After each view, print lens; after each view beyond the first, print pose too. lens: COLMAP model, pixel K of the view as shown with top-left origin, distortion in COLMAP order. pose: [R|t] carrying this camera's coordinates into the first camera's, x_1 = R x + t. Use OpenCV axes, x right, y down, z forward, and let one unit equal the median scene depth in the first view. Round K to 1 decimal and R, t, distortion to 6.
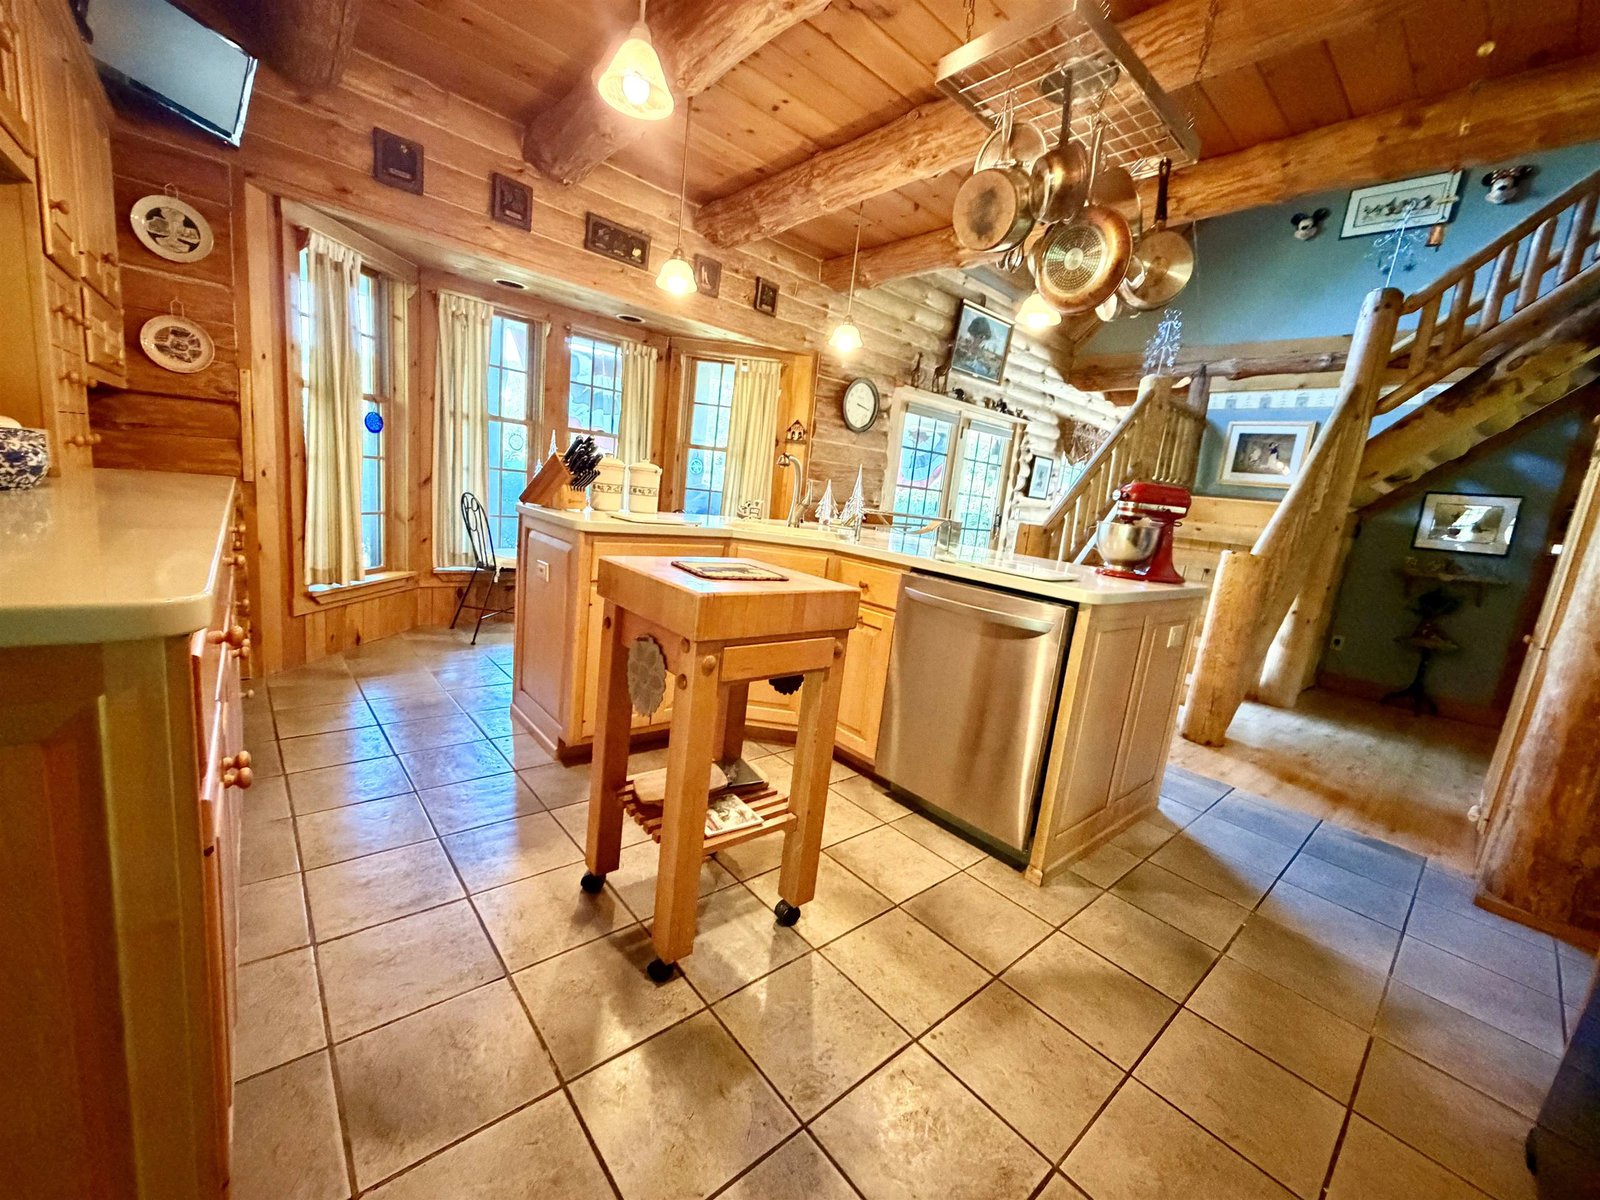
lens RADIAL K [[642.6, 0, 801.2], [0, 642.6, 601.2], [0, 0, 1]] dist [0.002207, 0.000612]
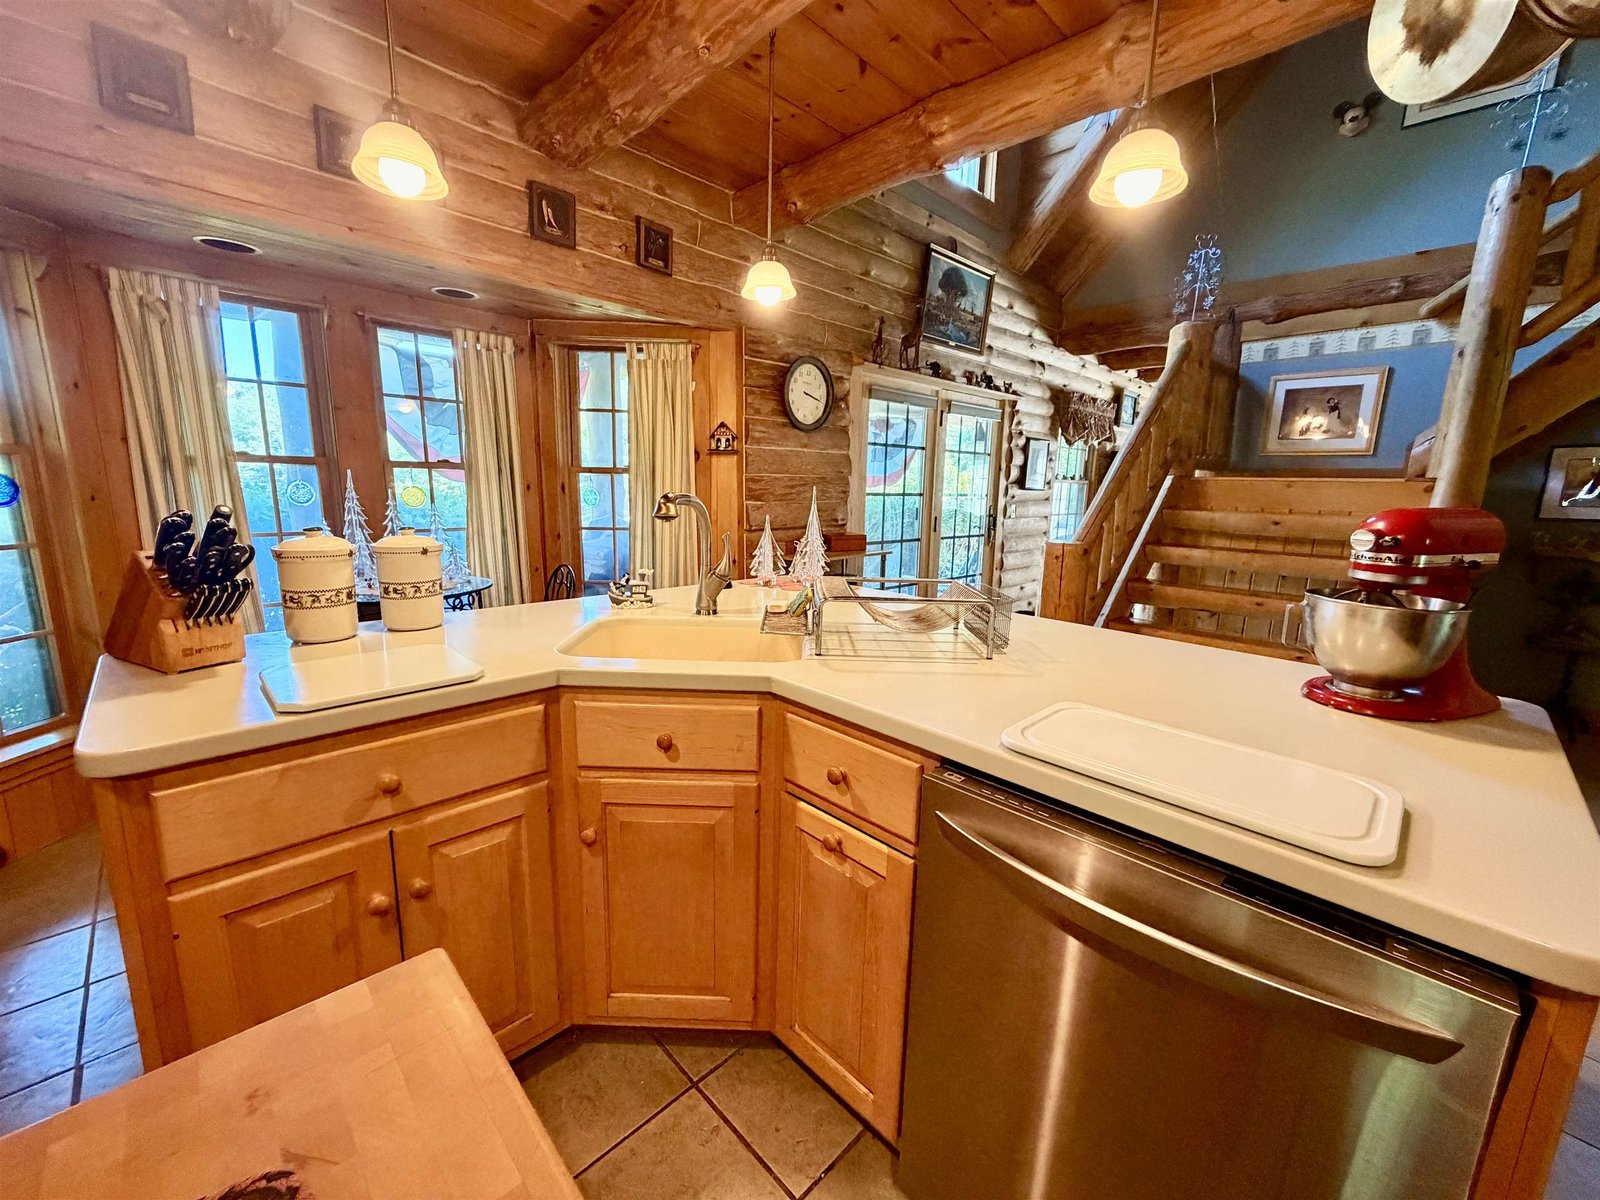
lens RADIAL K [[642.6, 0, 798.5], [0, 642.6, 603.0], [0, 0, 1]] dist [0.002207, 0.000612]
pose [[0.994879, -0.094612, 0.035563, 0.032609], [0.094127, 0.995446, 0.015081, -0.080246], [-0.036828, -0.011656, 0.999254, 0.266477]]
